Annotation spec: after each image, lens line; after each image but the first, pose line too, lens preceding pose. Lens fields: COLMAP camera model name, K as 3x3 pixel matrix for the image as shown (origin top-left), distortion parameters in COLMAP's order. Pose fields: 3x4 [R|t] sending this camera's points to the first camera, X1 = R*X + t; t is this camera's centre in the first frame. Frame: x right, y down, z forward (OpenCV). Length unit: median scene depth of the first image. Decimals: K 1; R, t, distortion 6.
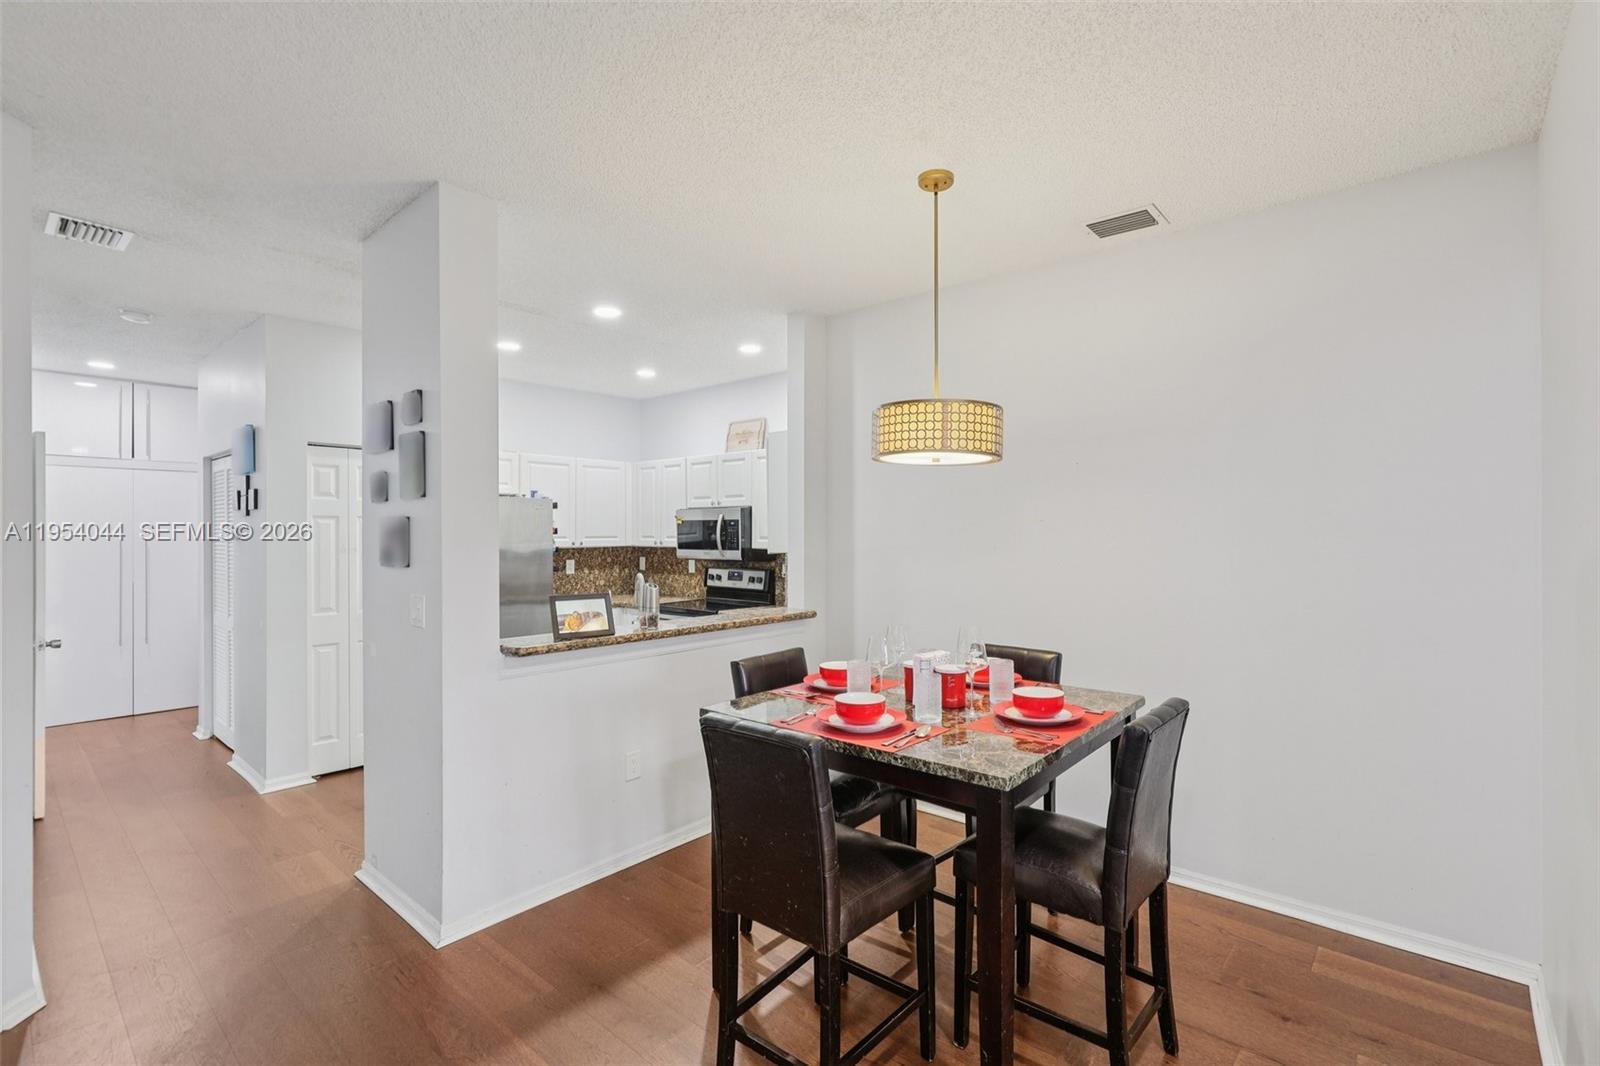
lens RADIAL K [[726.8, 0, 792.9], [0, 726.8, 530.7], [0, 0, 1]] dist [-0.000740, 0.000706]
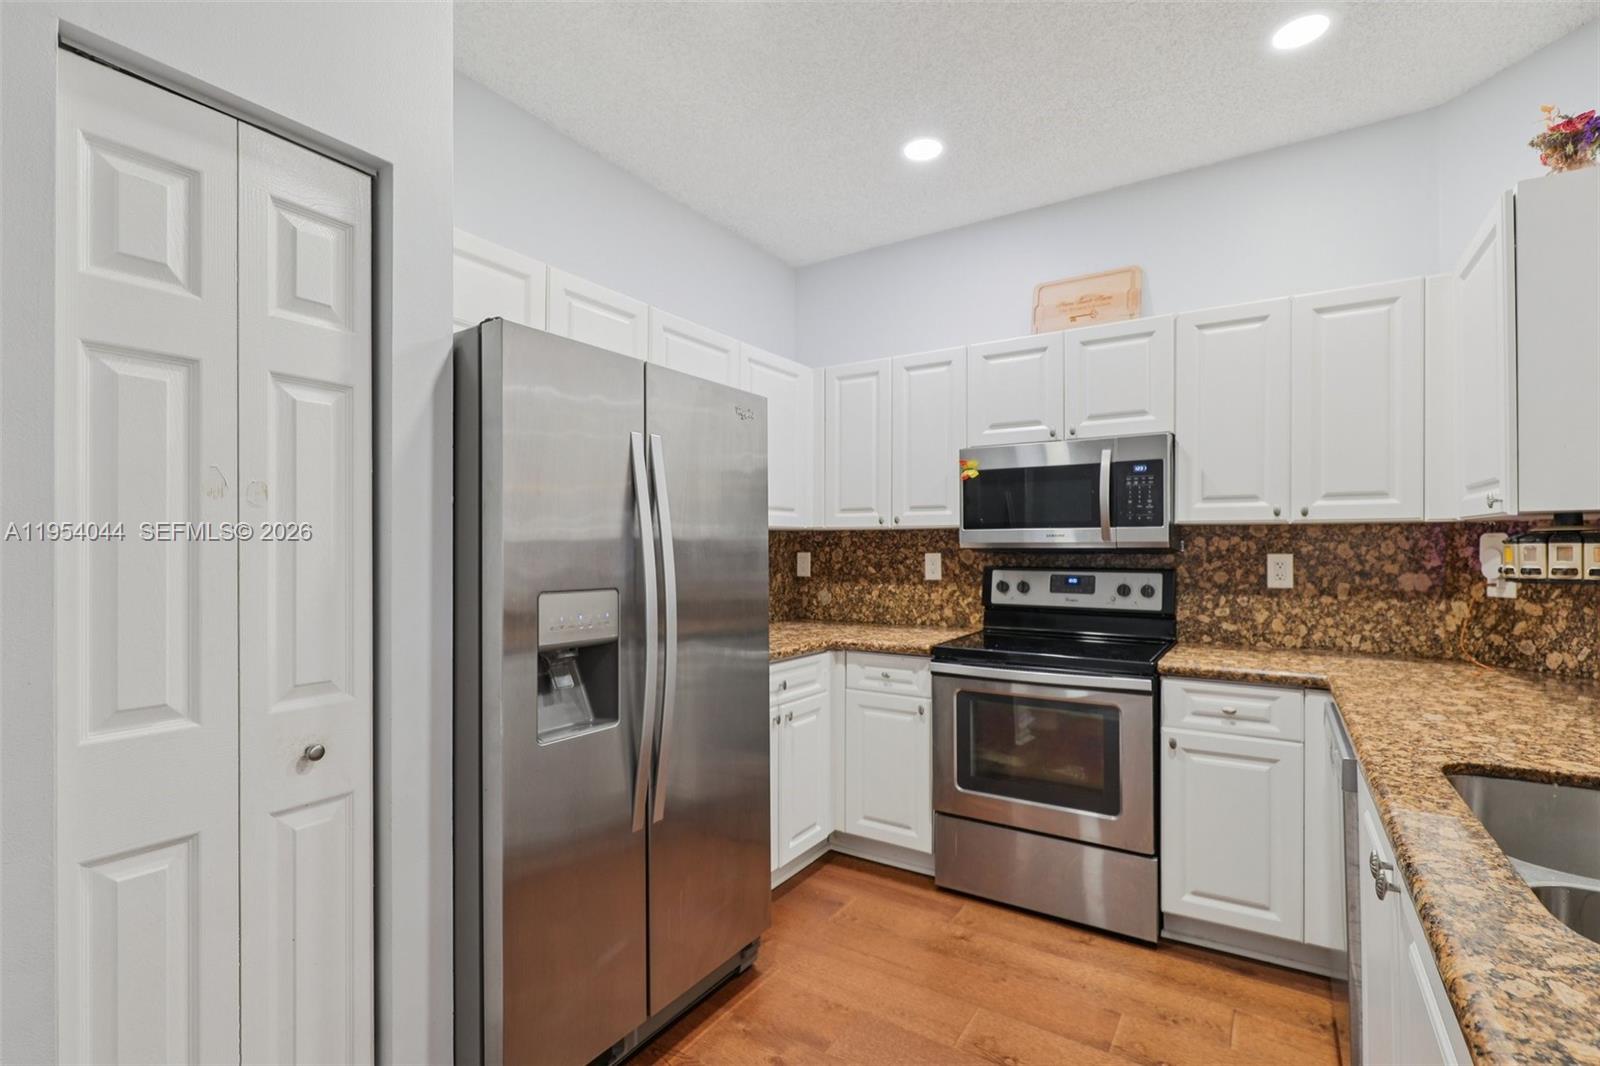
lens RADIAL K [[726.8, 0, 804.5], [0, 726.8, 548.1], [0, 0, 1]] dist [-0.000740, 0.000706]
pose [[0.988925, 0.001769, 0.148405, -0.337099], [-0.001930, 0.999998, 0.000945, 0.037539], [-0.148403, -0.001221, 0.988926, 0.532889]]
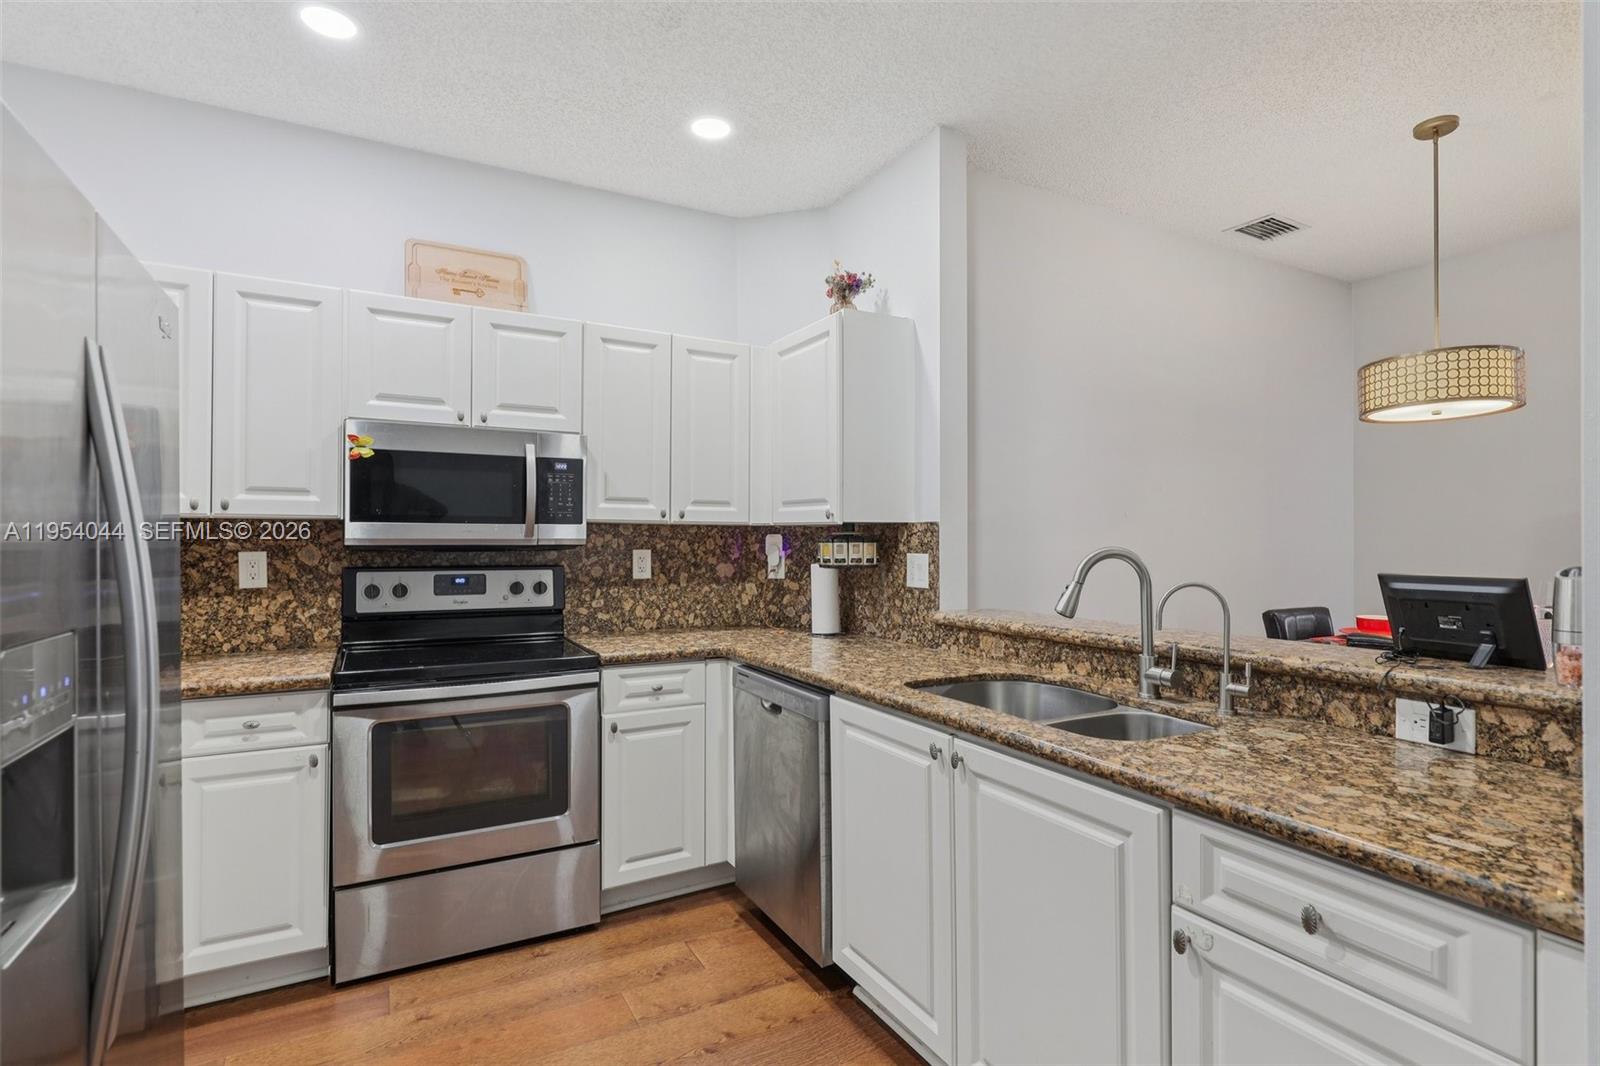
lens RADIAL K [[792.9, 0, 801.3], [0, 792.9, 537.1], [0, 0, 1]] dist [-0.000951, -0.000945]
pose [[0.340386, 0.007277, 0.940257, -0.474028], [-0.003482, 0.999973, -0.006478, 0.035382], [-0.940279, -0.001069, 0.340403, 0.632280]]
